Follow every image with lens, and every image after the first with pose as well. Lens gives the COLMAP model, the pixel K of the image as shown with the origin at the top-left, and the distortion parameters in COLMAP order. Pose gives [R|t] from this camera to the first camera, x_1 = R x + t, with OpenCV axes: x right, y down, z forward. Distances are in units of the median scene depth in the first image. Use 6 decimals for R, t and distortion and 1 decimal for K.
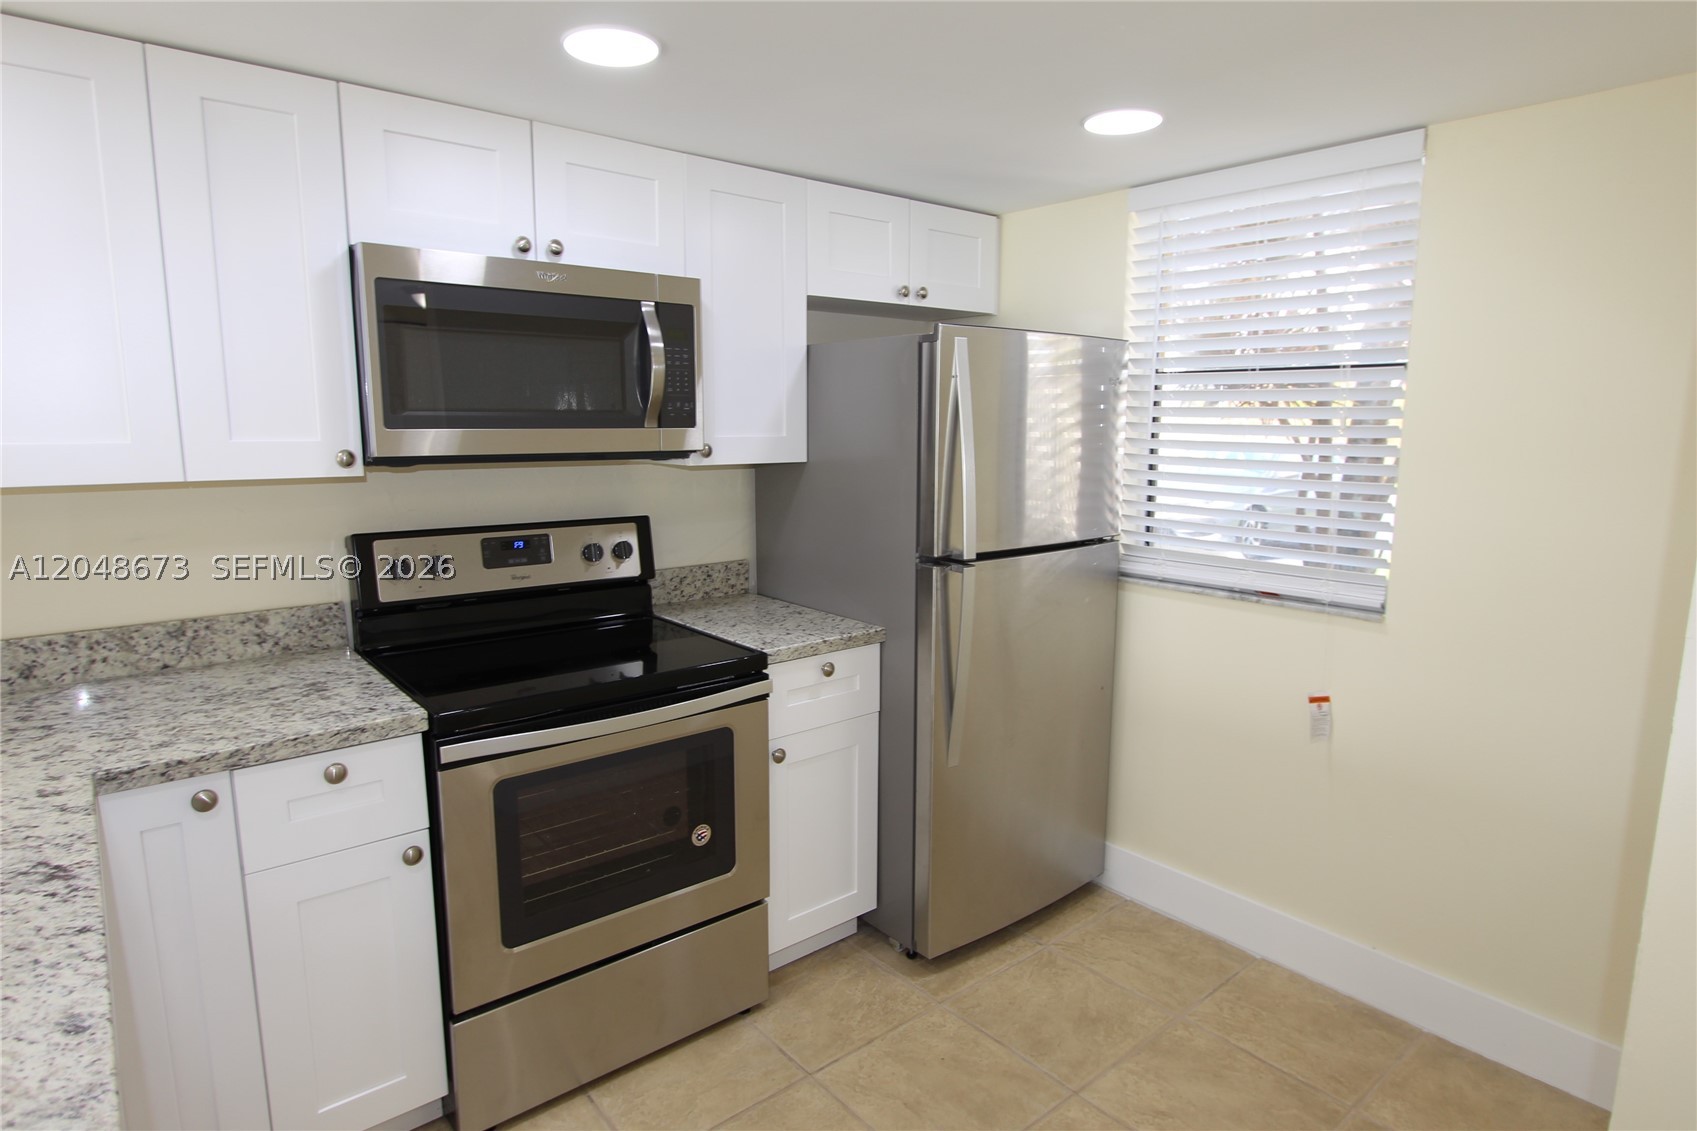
lens RADIAL K [[939.2, 0, 841.7], [0, 939.2, 572.5], [0, 0, 1]] dist [-0.021452, 0.007609]
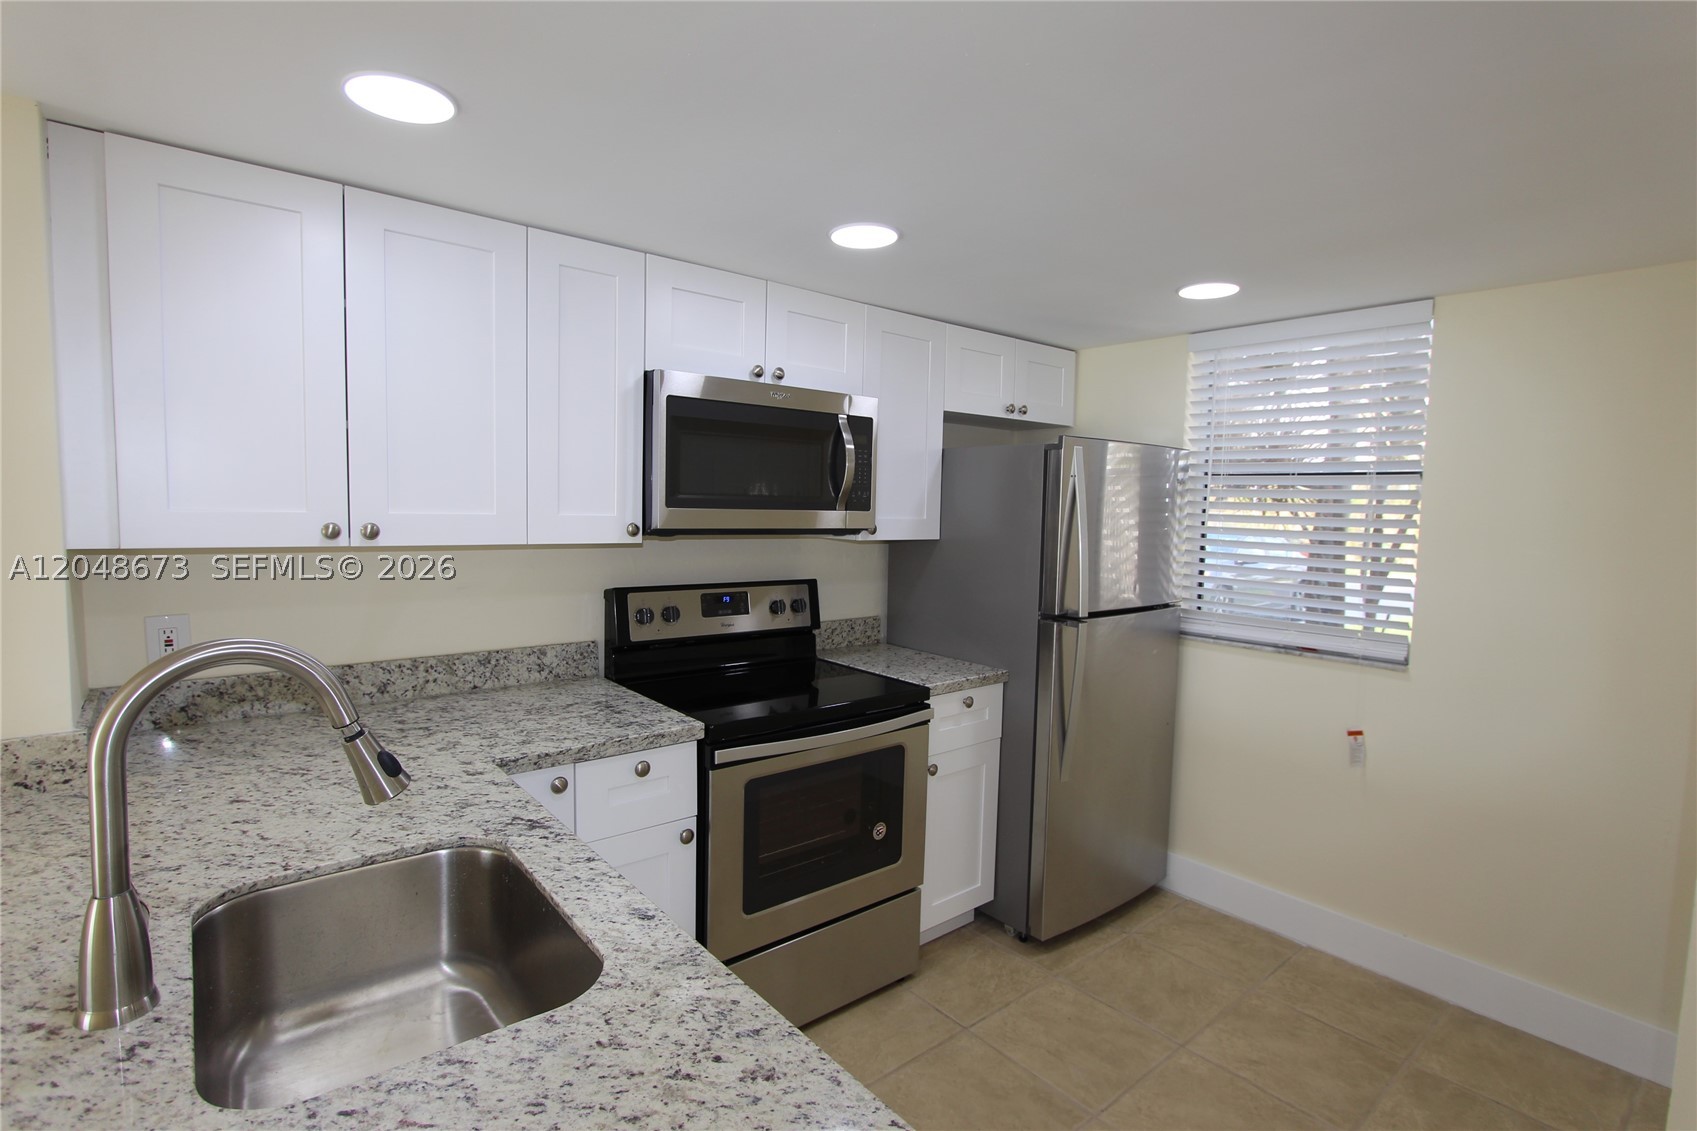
lens RADIAL K [[813.2, 0, 840.2], [0, 813.2, 573.7], [0, 0, 1]] dist [-0.018797, 0.001414]
pose [[0.999821, 0.018733, -0.002461, -0.197191], [-0.018867, 0.996877, -0.076677, 0.018493], [0.001017, 0.076710, 0.997053, -0.111900]]
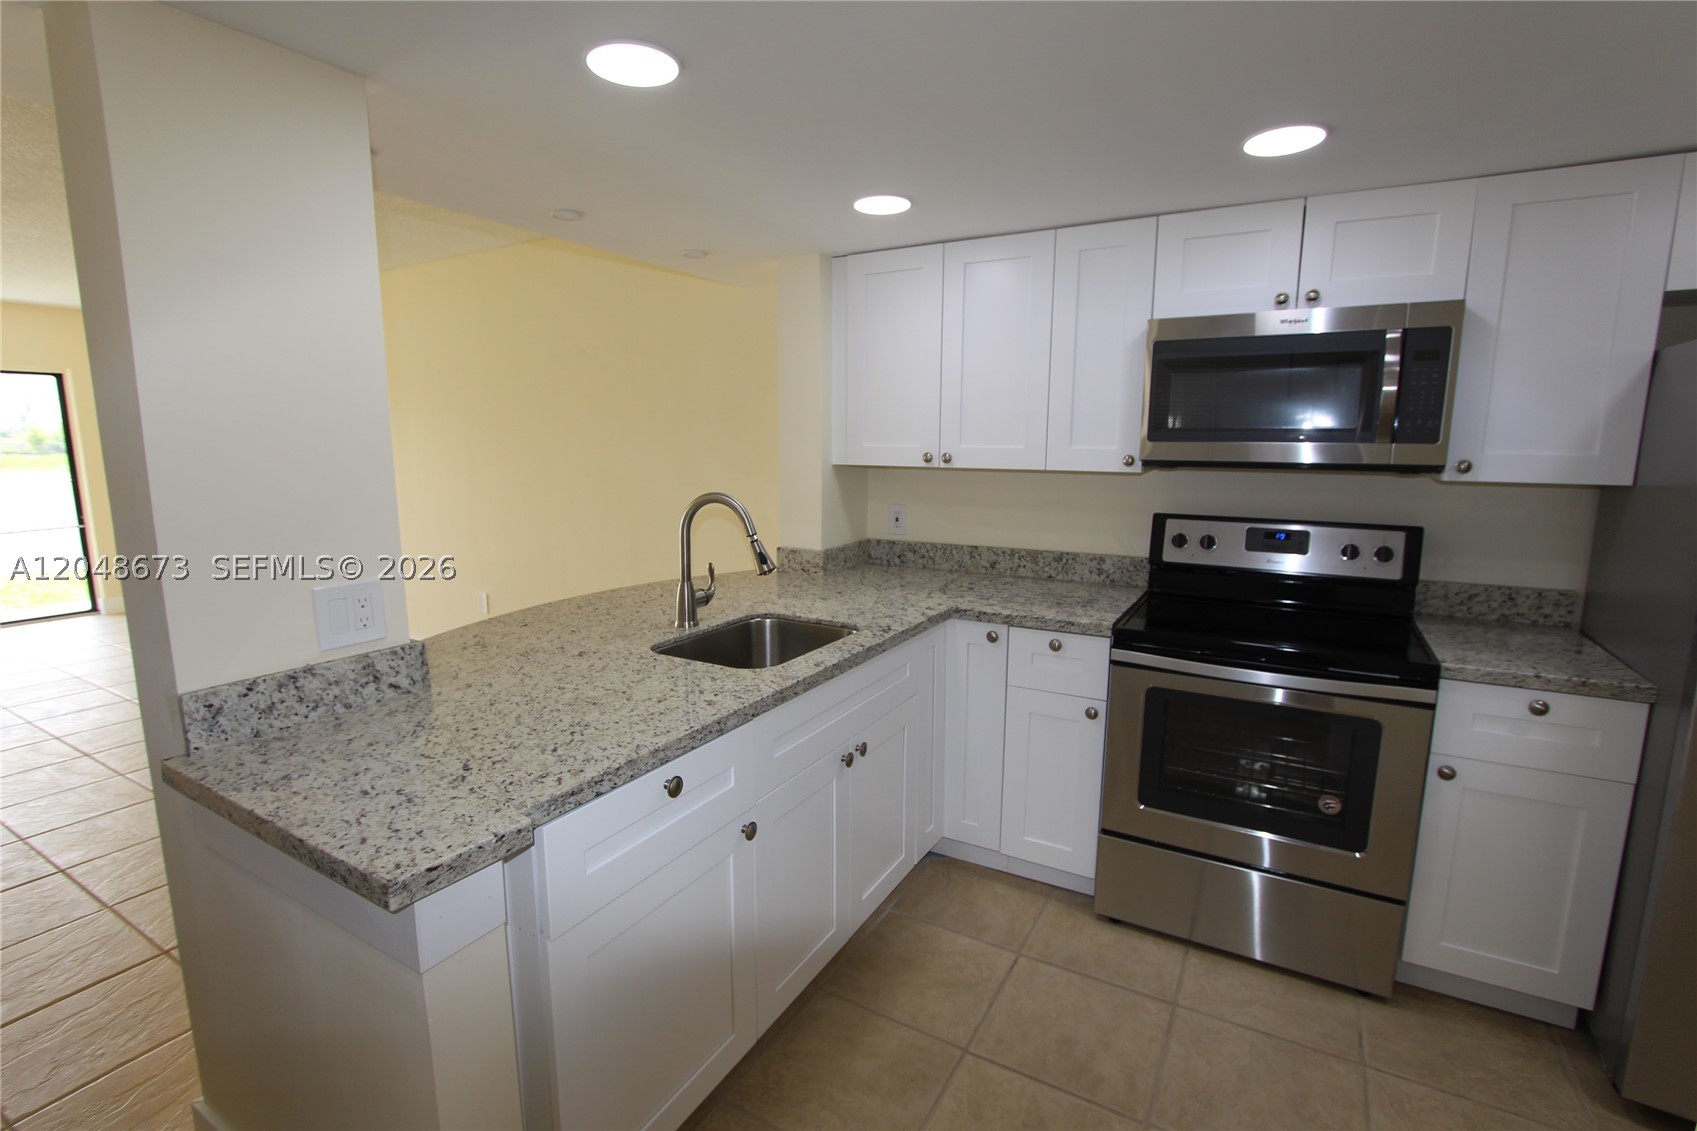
lens RADIAL K [[779.9, 0, 839.9], [0, 779.9, 570.3], [0, 0, 1]] dist [-0.026596, 0.005897]
pose [[0.341813, 0.150880, -0.927577, 0.444412], [-0.152068, 0.982900, 0.103841, -0.002905], [0.927383, 0.105561, 0.358912, 0.089636]]
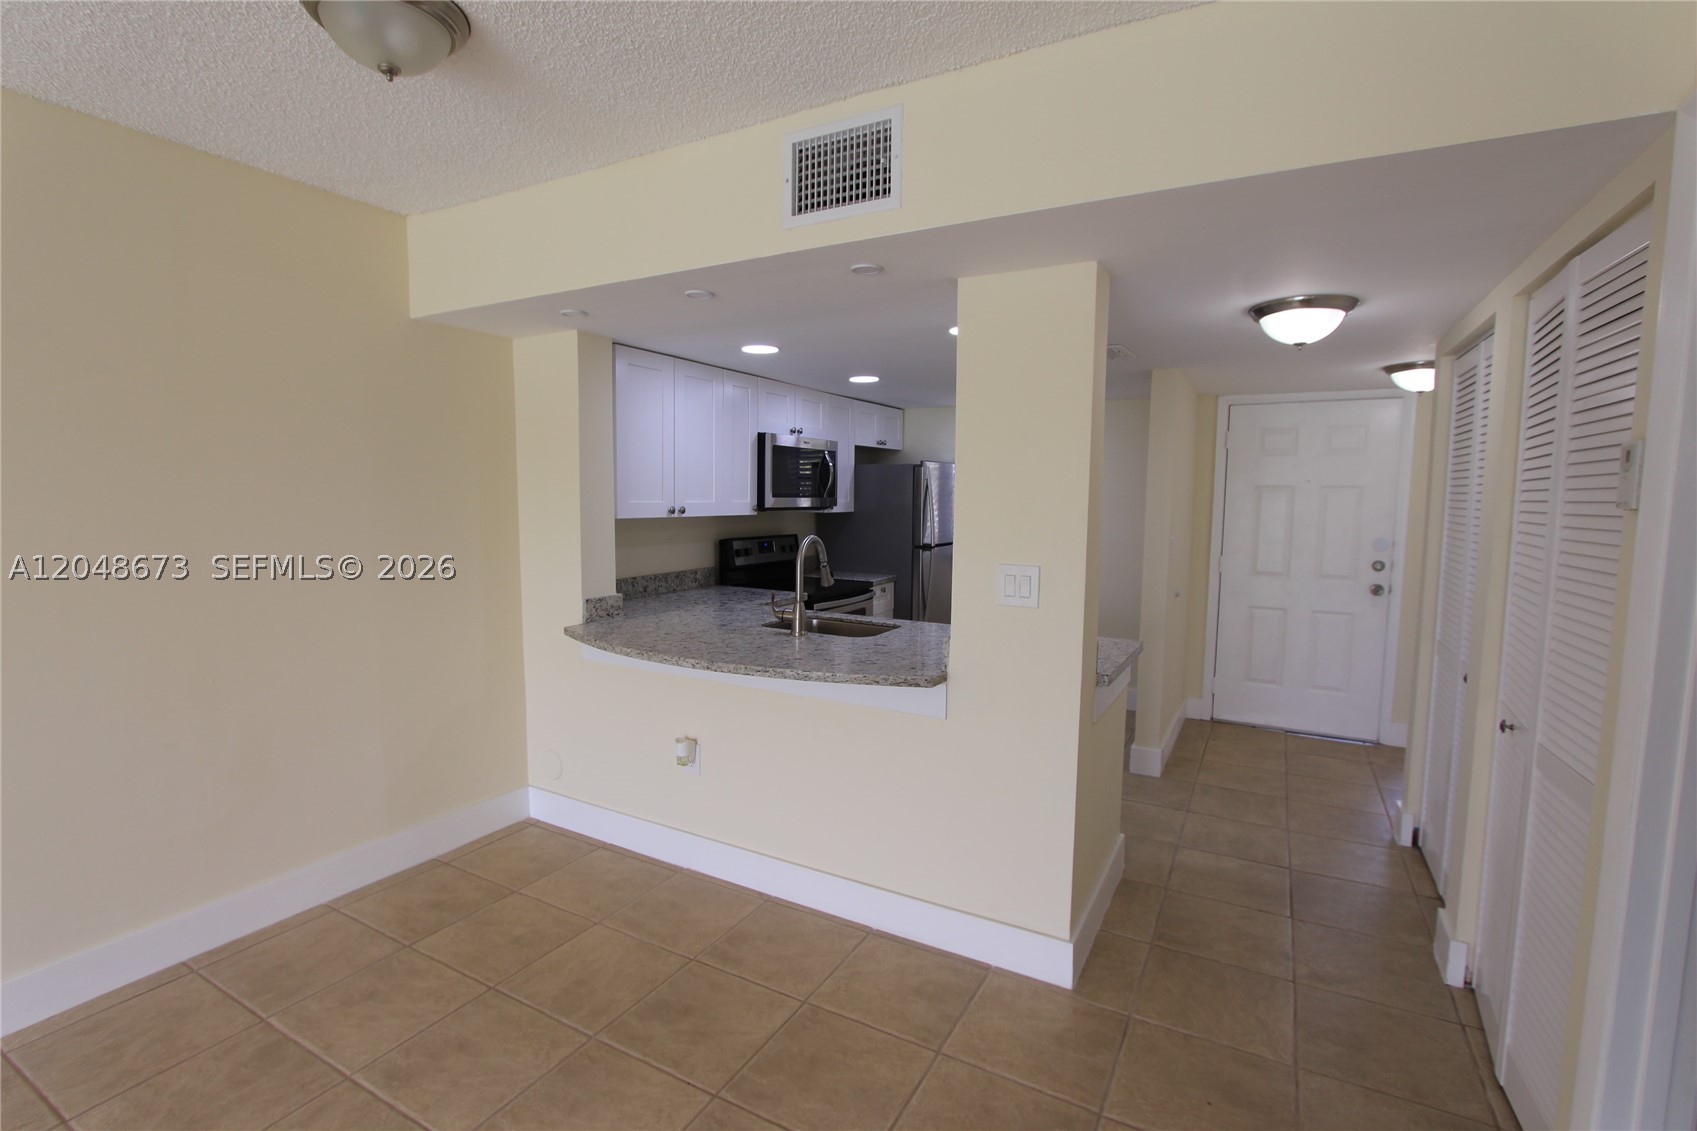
lens RADIAL K [[779.9, 0, 839.9], [0, 779.9, 570.3], [0, 0, 1]] dist [-0.026596, 0.005897]
pose [[0.932911, -0.029514, 0.358895, -0.945890], [0.050950, 0.997428, -0.050417, 0.158619], [-0.356484, 0.065321, 0.932015, -1.023580]]
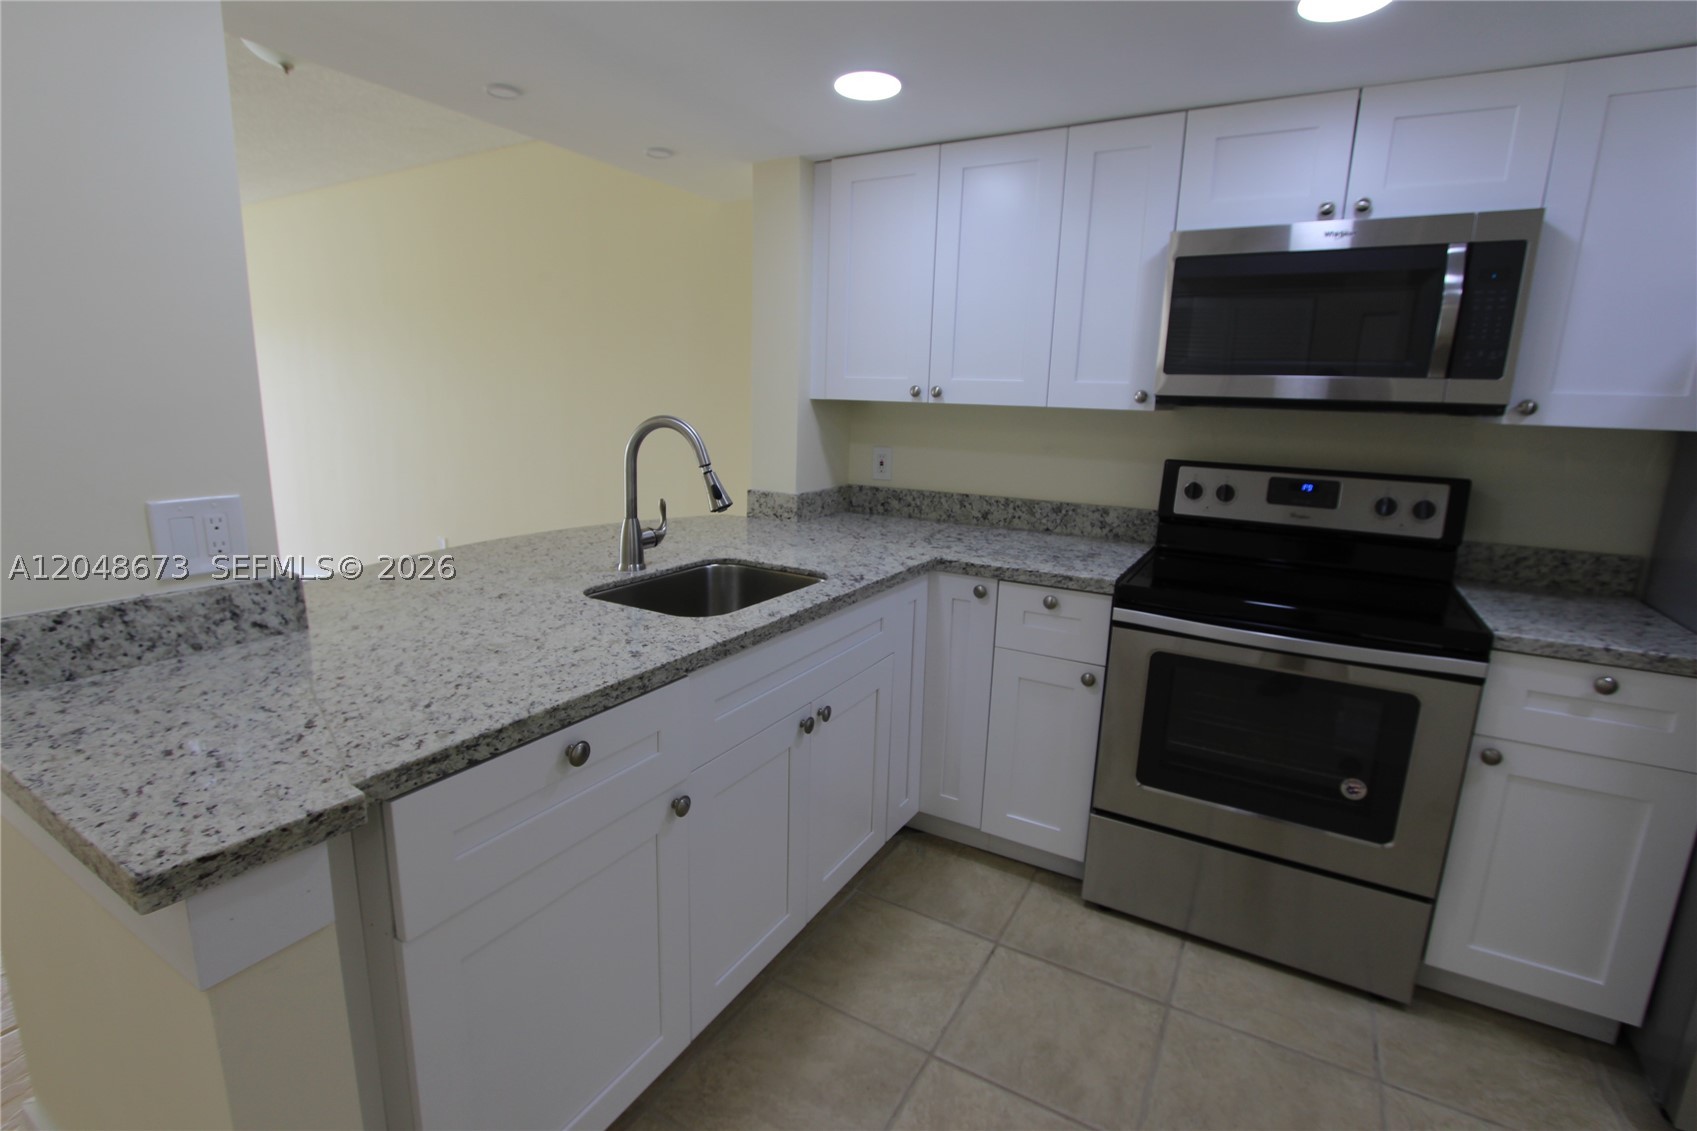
lens RADIAL K [[788.3, 0, 839.5], [0, 788.3, 569.0], [0, 0, 1]] dist [-0.029710, 0.006674]
pose [[0.342044, 0.202325, -0.917644, 0.355528], [-0.177953, 0.972821, 0.148160, 0.027158], [0.922680, 0.112621, 0.368752, 0.161666]]
